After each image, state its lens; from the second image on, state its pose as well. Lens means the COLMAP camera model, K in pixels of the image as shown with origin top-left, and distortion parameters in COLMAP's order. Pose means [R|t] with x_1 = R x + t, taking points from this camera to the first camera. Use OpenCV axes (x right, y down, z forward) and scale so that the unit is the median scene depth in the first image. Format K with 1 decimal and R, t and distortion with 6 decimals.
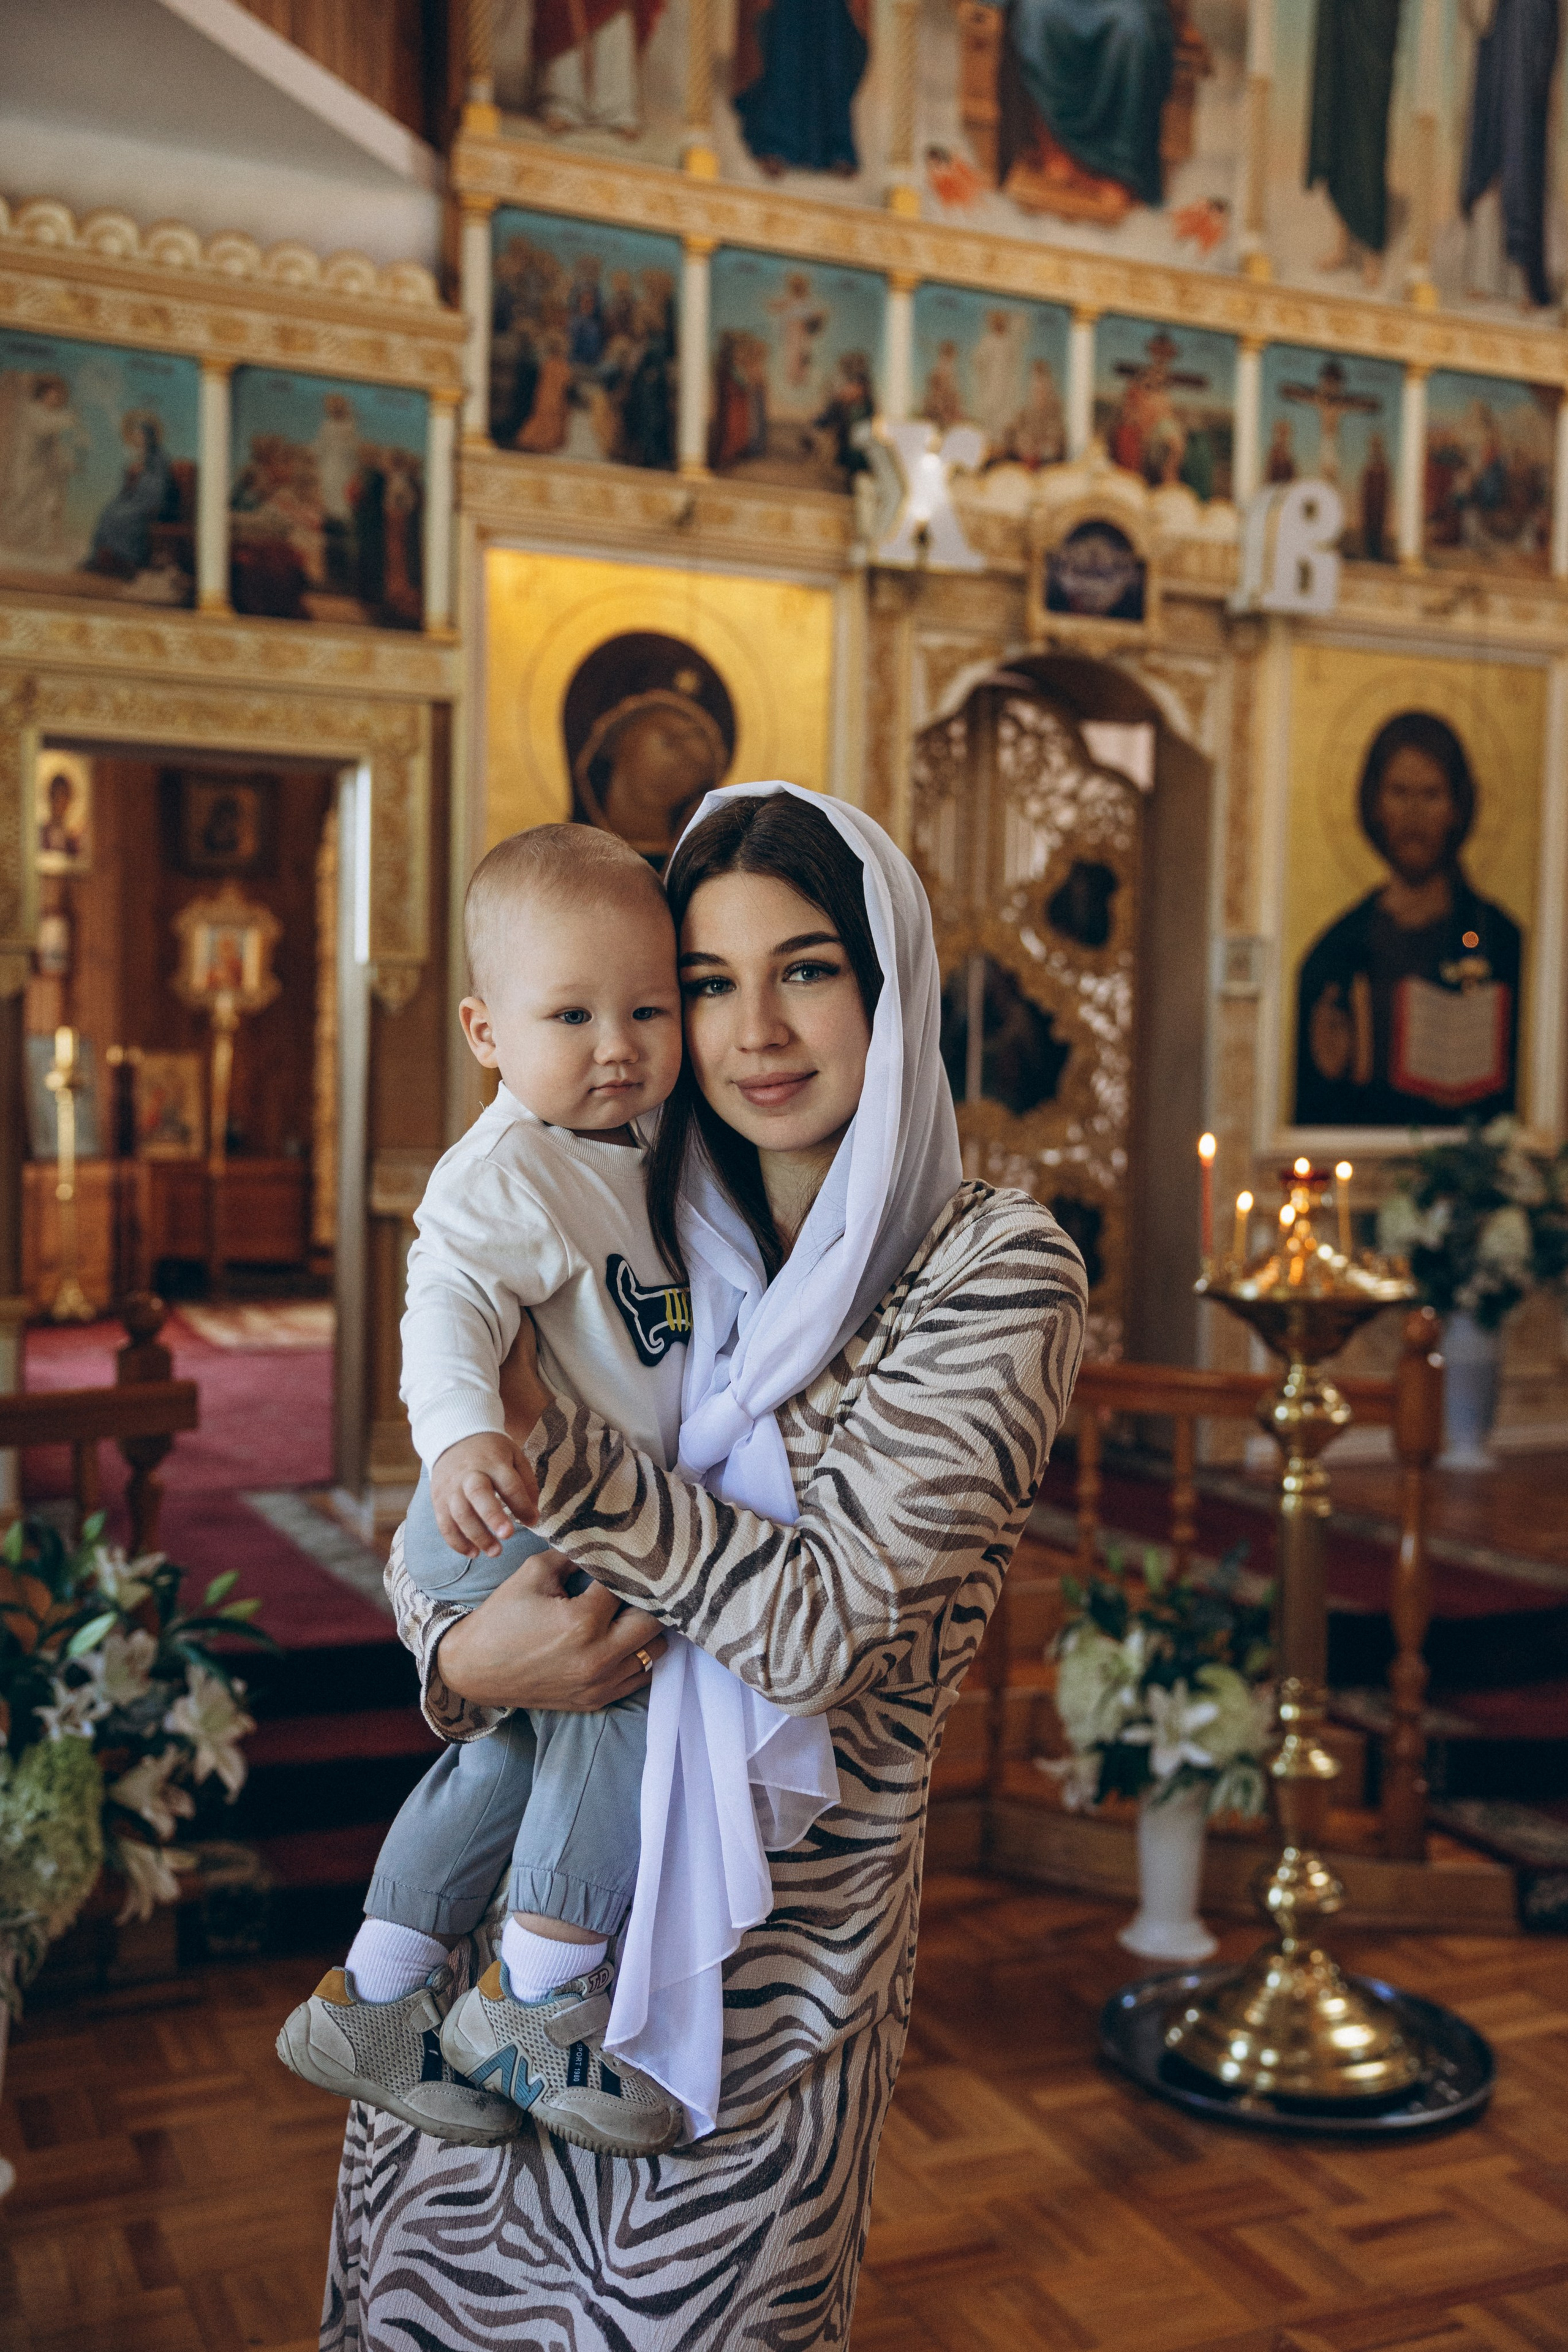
lens RADIAL K [[2411.7, 0, 795.5], [0, 2411.7, 1174.7], [0, 0, 1]] dist [0.039973, 0.030706]
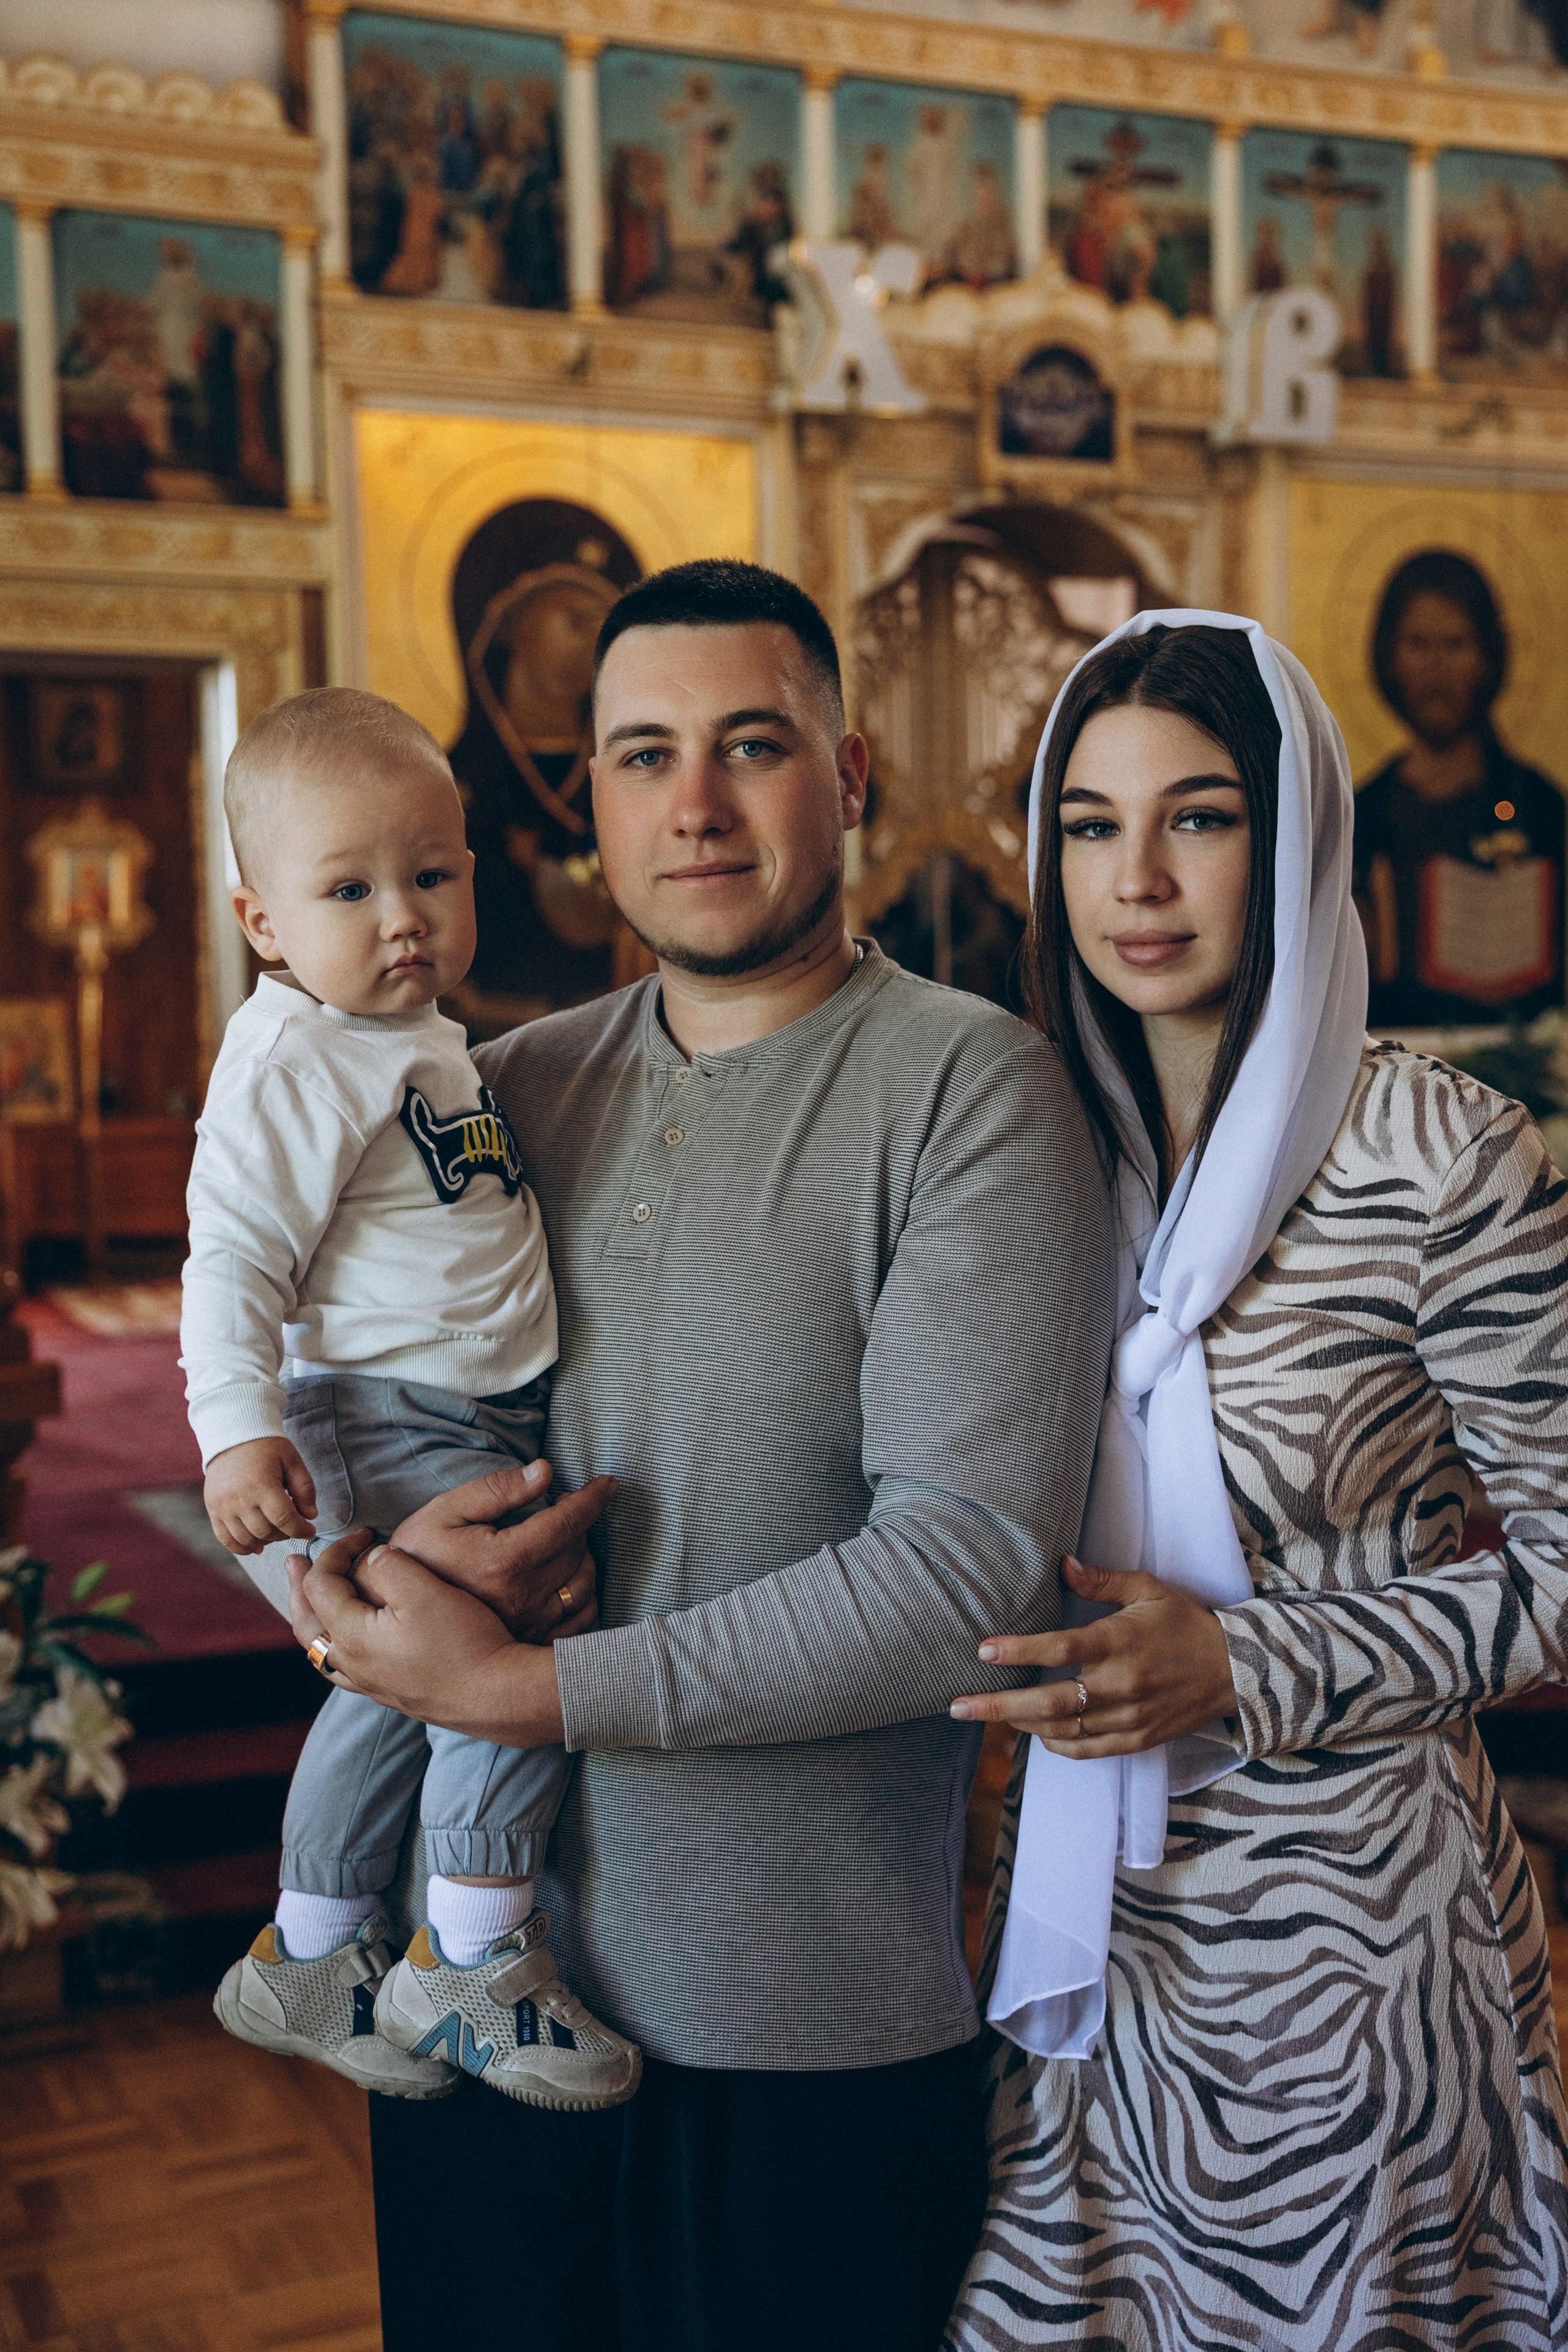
lens RADIAL K [[2842.6, 0, 771.5], [0, 2842.6, 1171.9], [0, 0, 1]] dist [0.084718, 0.053558]
pose [[0.999188, -0.039973, -0.005011, 0.015953], [0.040066, 0.998998, 0.019934, 0.002088], [0.004209, -0.020119, 0.999789, -0.038857]]
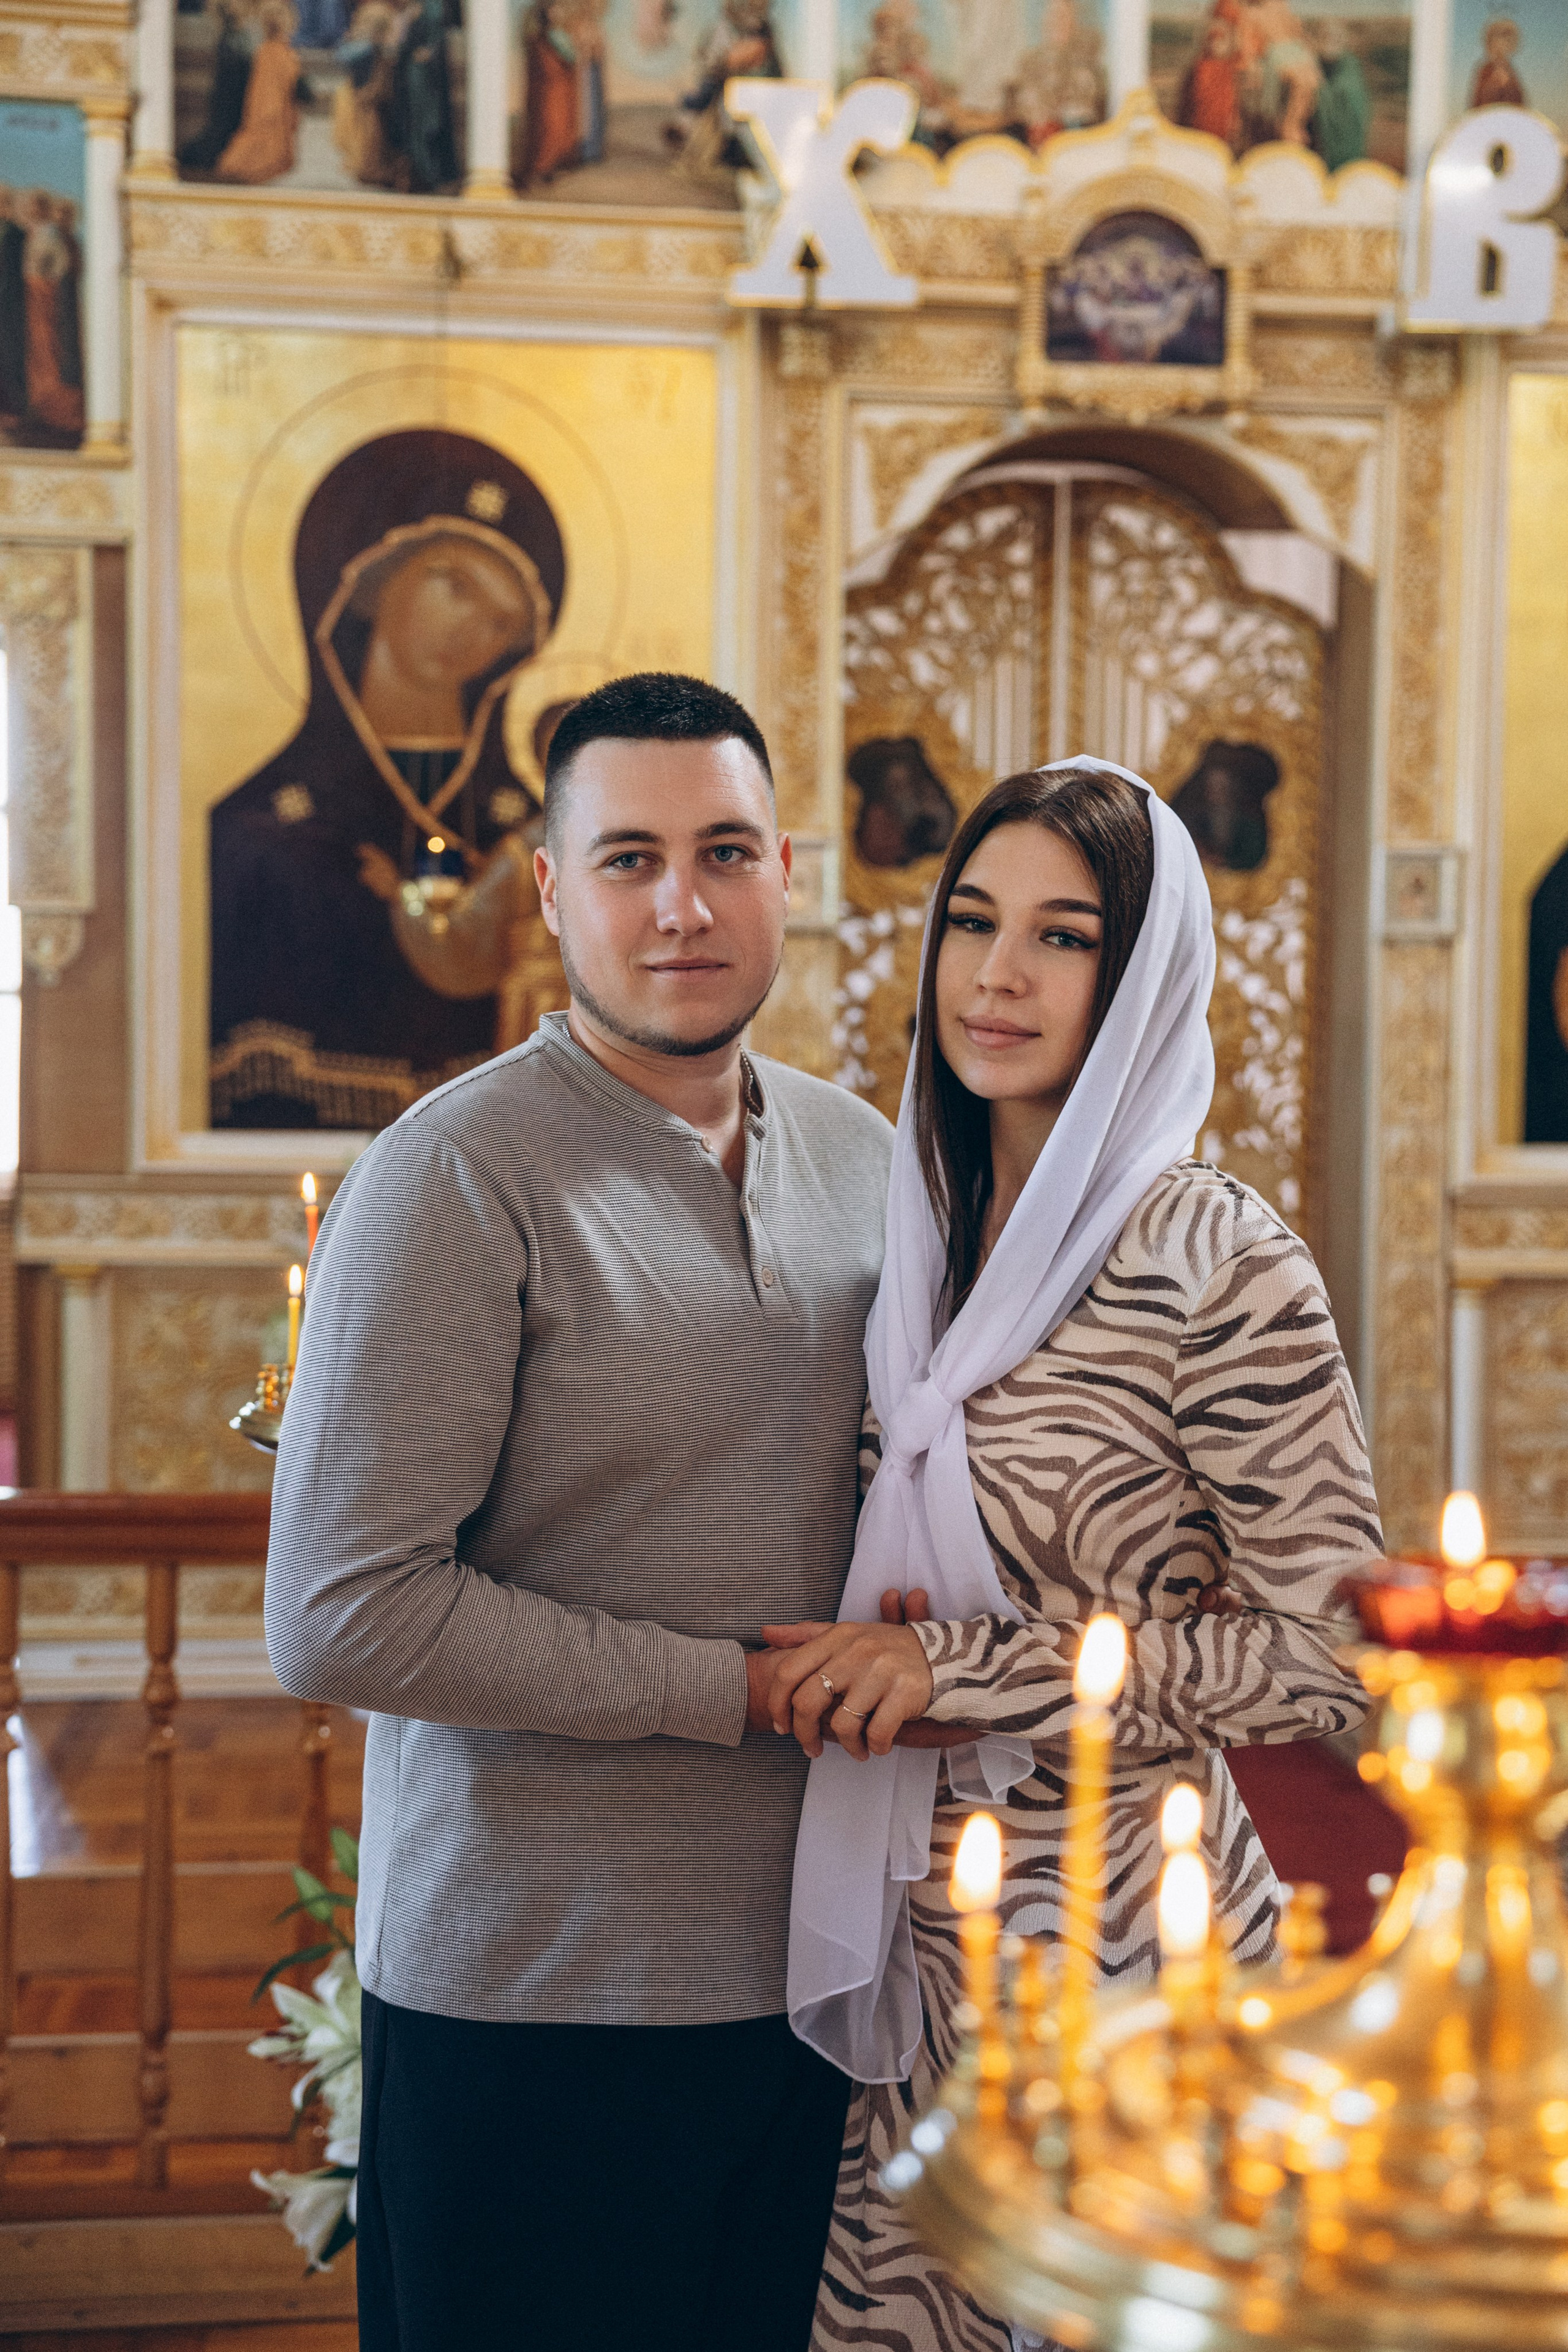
lens RADIAL K [[3109.0, 0, 777.4], [0, 3109.0, 1175.3], [0, 0, 1]] dist [0.153708, -0.021249]
pose [[0.948811, 0.003121, -0.315829, 0.304326], [-0.006819, 0.999921, -0.010604, -0.001592], [0.315771, 0.012215, 0.948757, 0.167672]]
